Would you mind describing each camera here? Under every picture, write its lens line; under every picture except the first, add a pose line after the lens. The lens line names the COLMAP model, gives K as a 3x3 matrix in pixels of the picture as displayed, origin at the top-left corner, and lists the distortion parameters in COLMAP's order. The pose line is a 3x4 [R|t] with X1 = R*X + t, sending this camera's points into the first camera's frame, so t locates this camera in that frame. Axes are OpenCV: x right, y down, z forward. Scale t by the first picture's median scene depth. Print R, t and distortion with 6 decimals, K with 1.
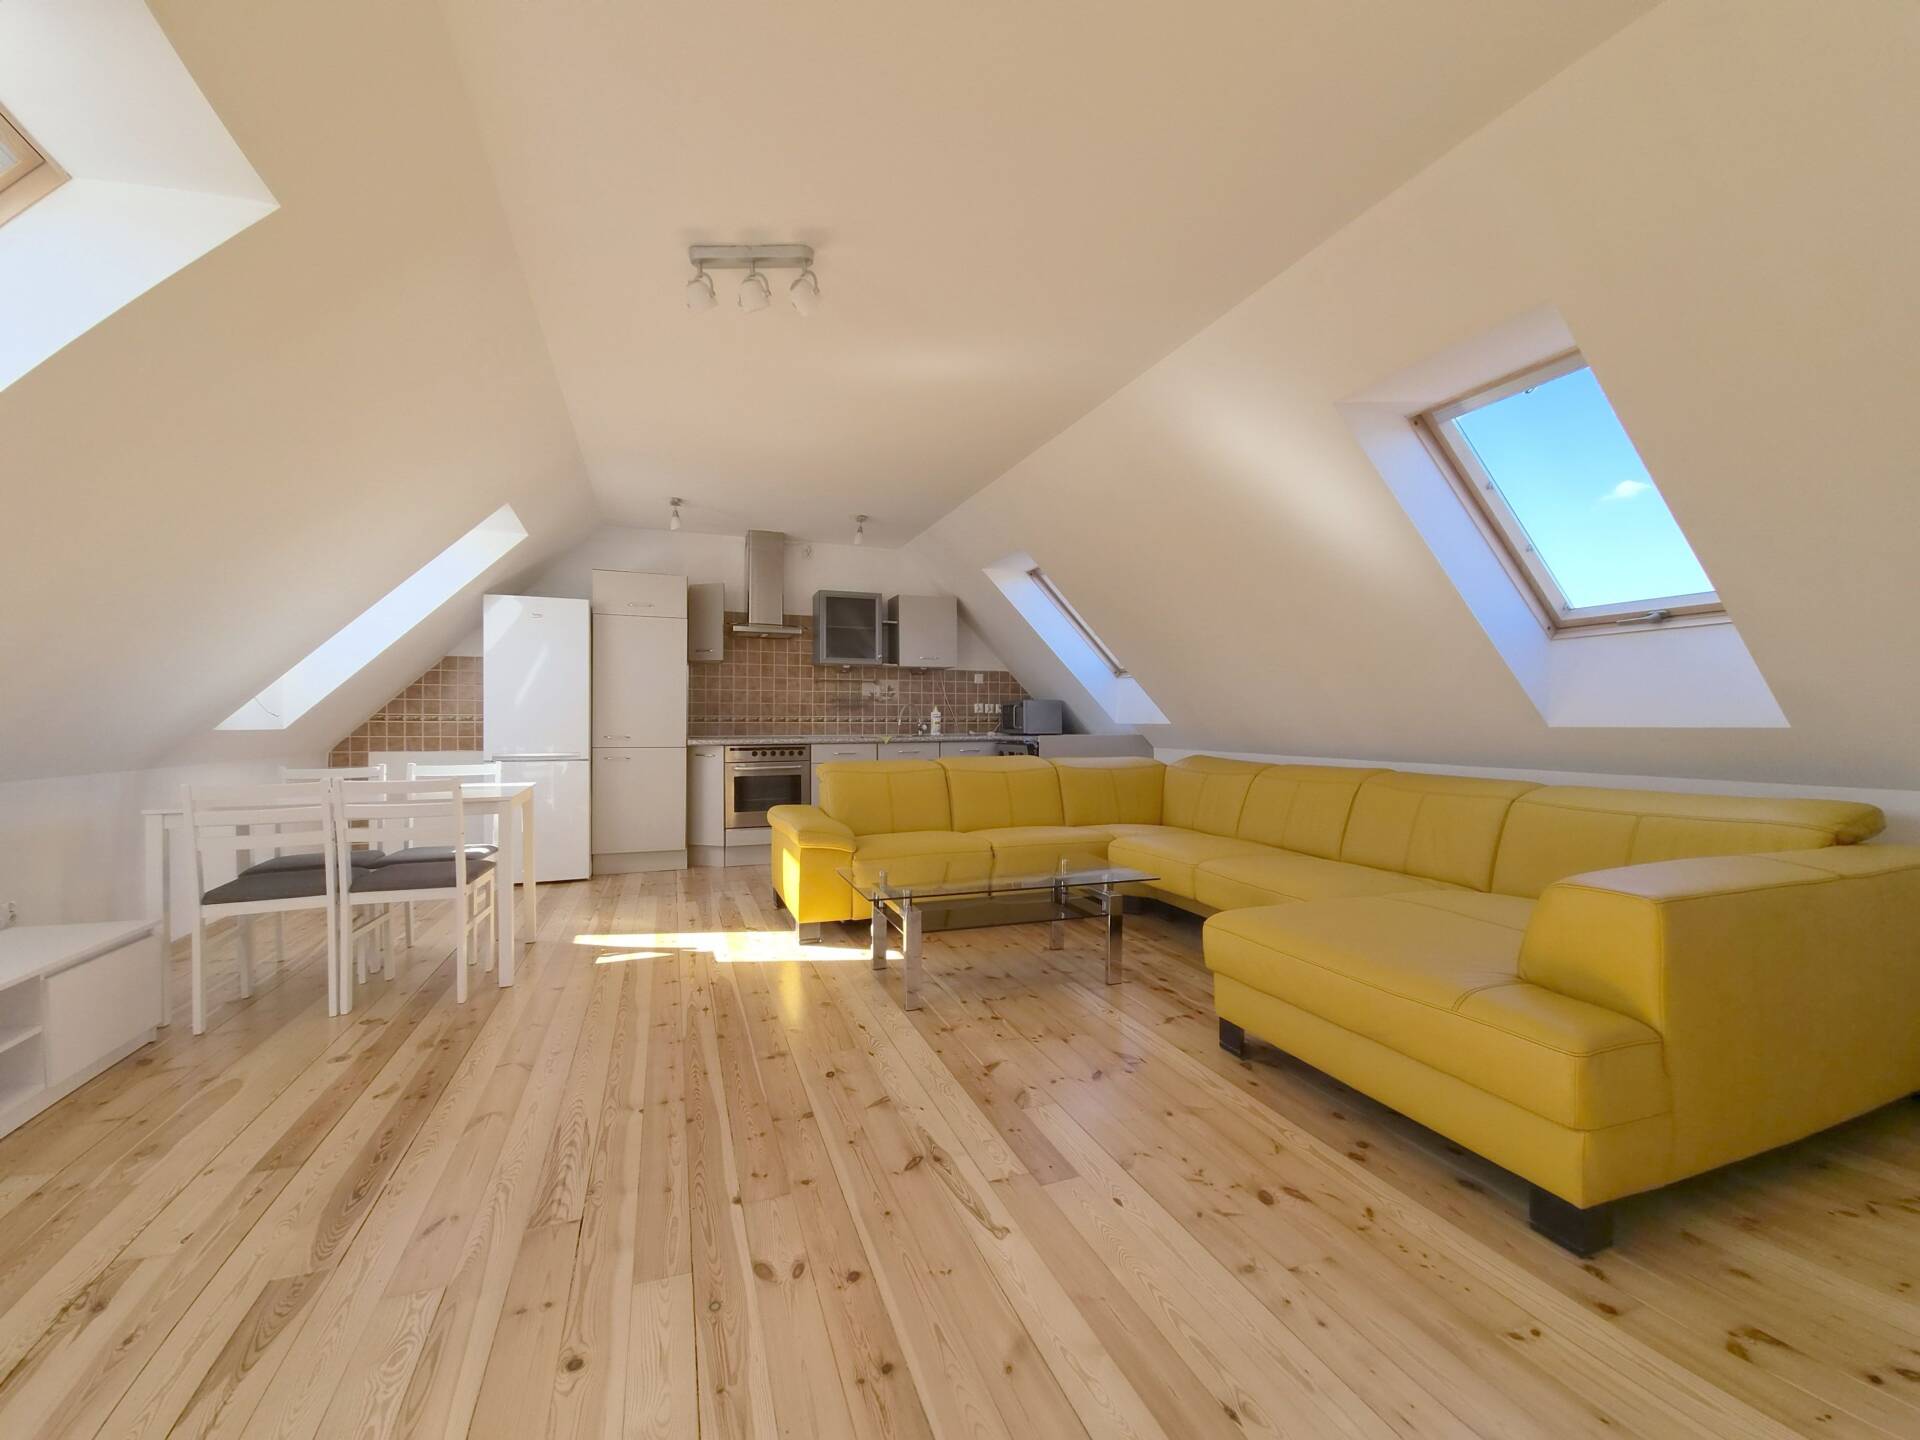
lens RADIAL K [[778.8, 0, 960.8], [0, 778.8, 722.0], [0, 0, 1]] dist [0.010942, -0.006823]
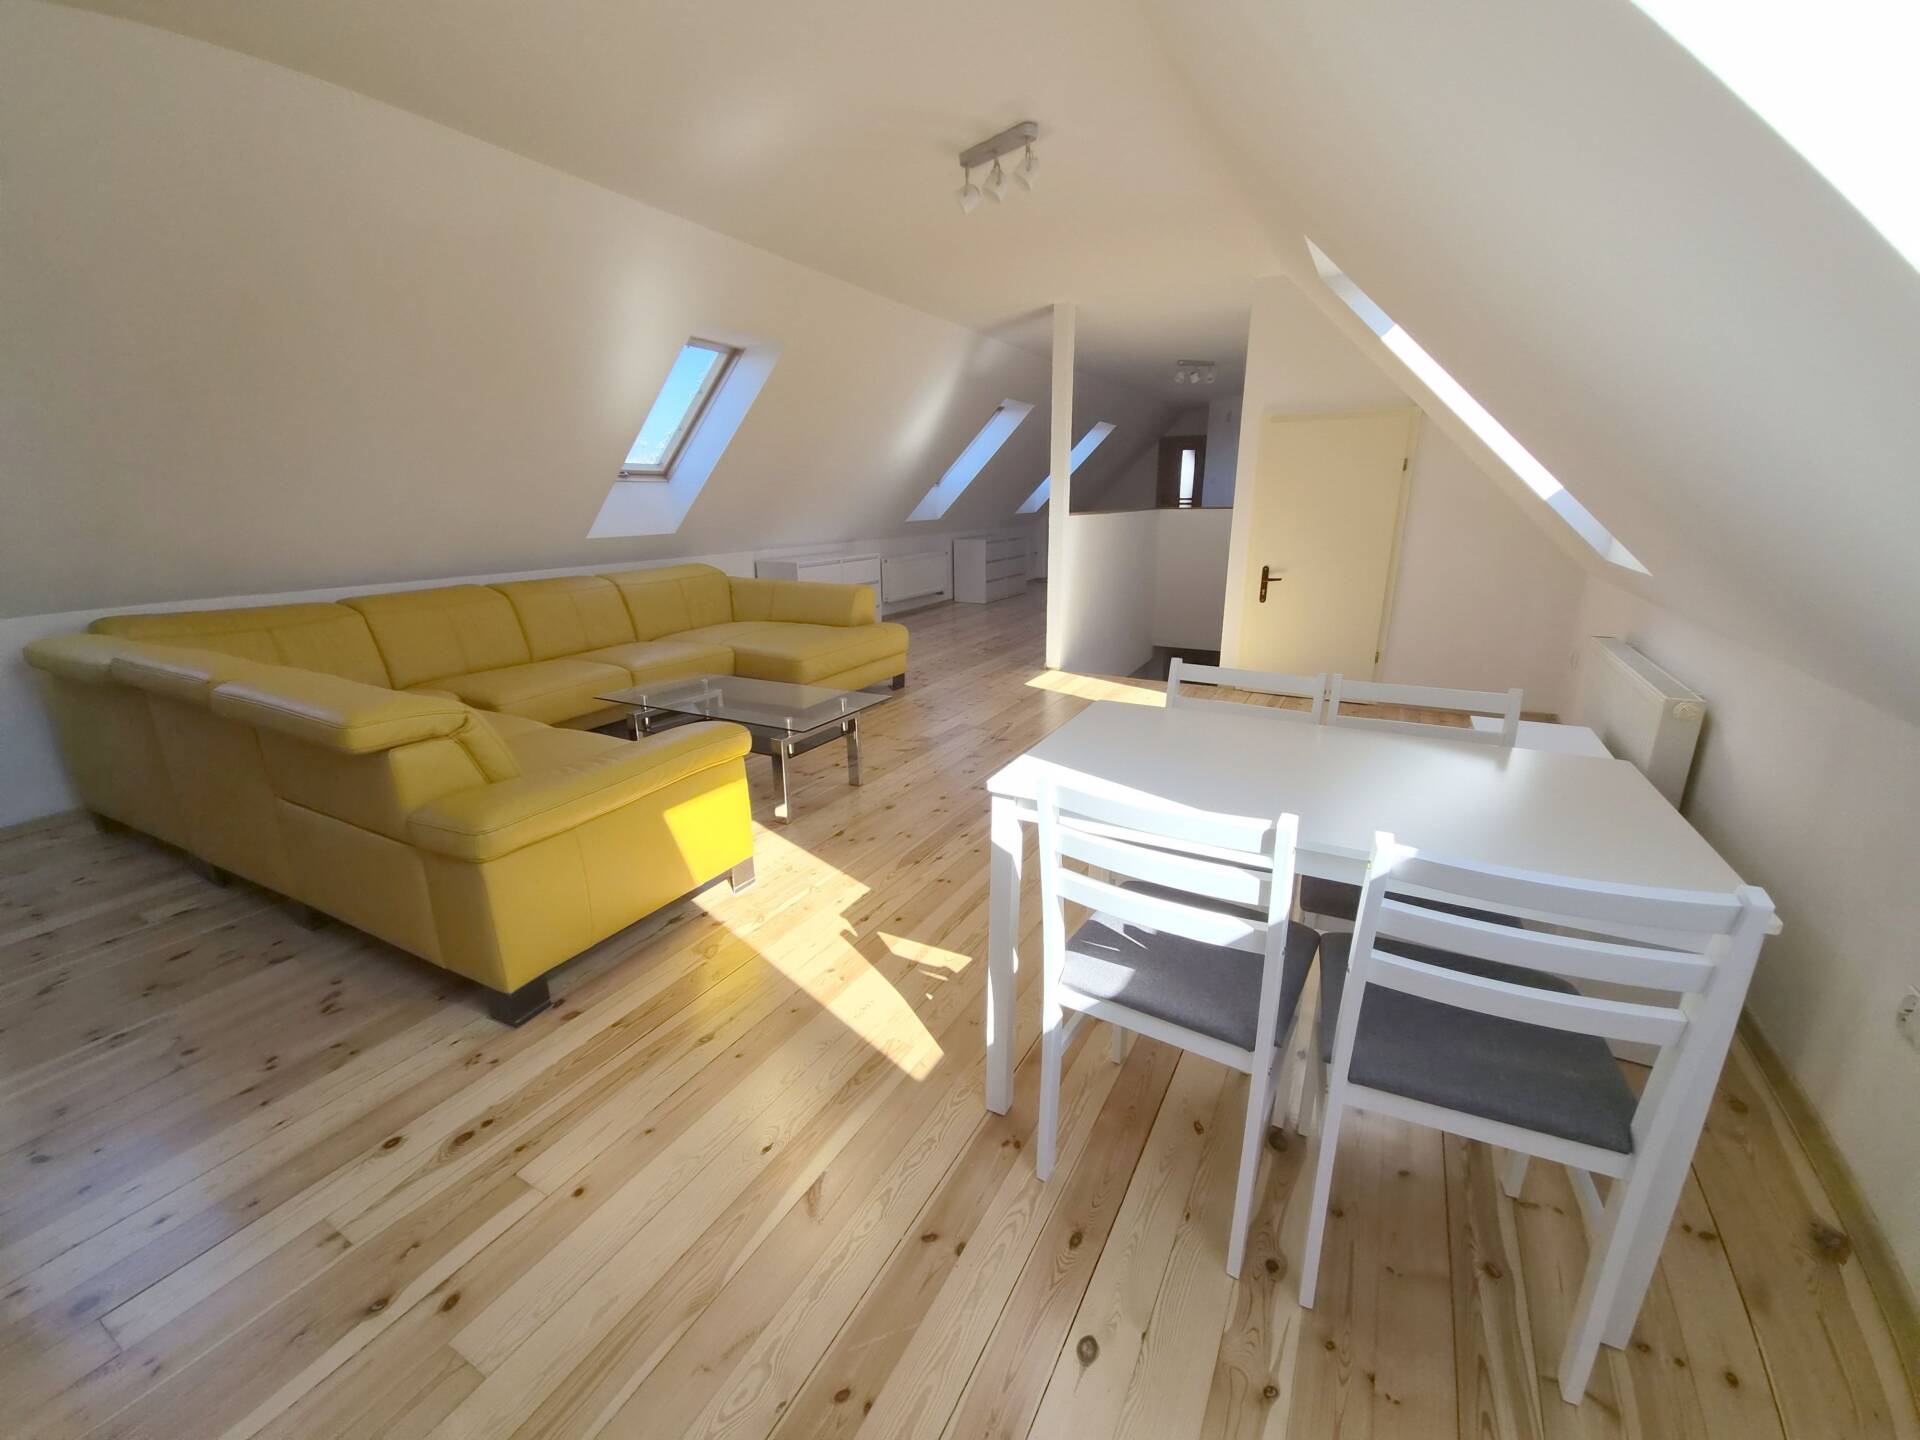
lens RADIAL K [[778.8, 0, 964.8], [0, 778.8, 719.2], [0, 0, 1]] dist [0.010942, -0.006823]
pose [[-0.655663, -0.205240, 0.726624, -0.882088], [0.005908, 0.960924, 0.276751, -0.066000], [-0.755031, 0.185748, -0.628829, 1.352667]]
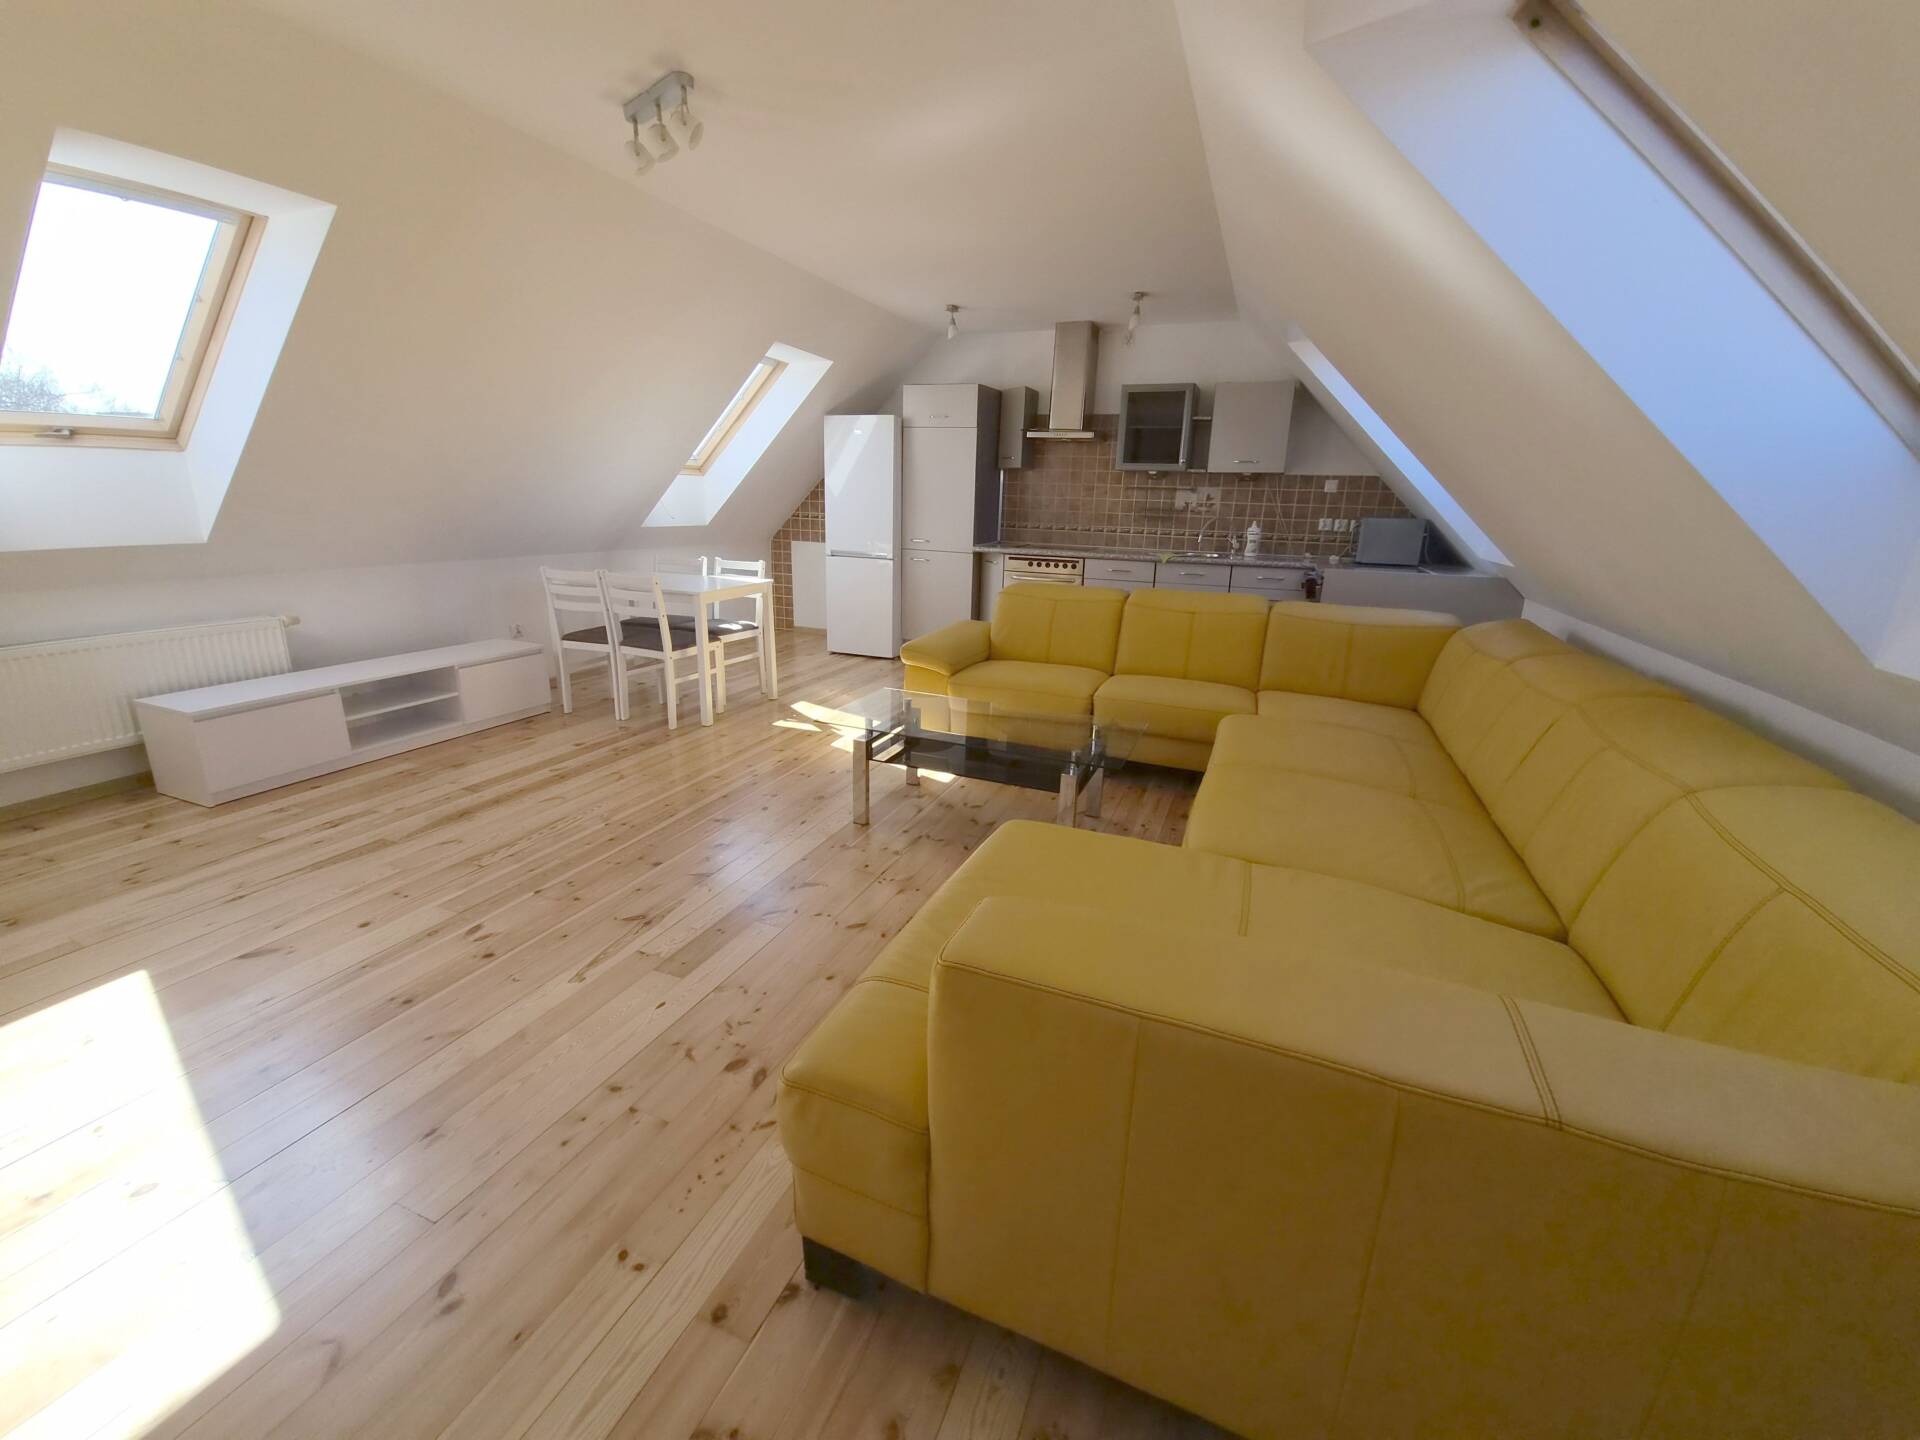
lens RADIAL K [[778.8, 0, 957.2], [0, 778.8, 712.9], [0, 0, 1]] dist [0.010942, -0.006823]
pose [[0.734987, 0.202597, -0.647108, 0.601078], [-0.028875, 0.962808, 0.268641, -0.070954], [0.677467, -0.178762, 0.713501, 0.269430]]
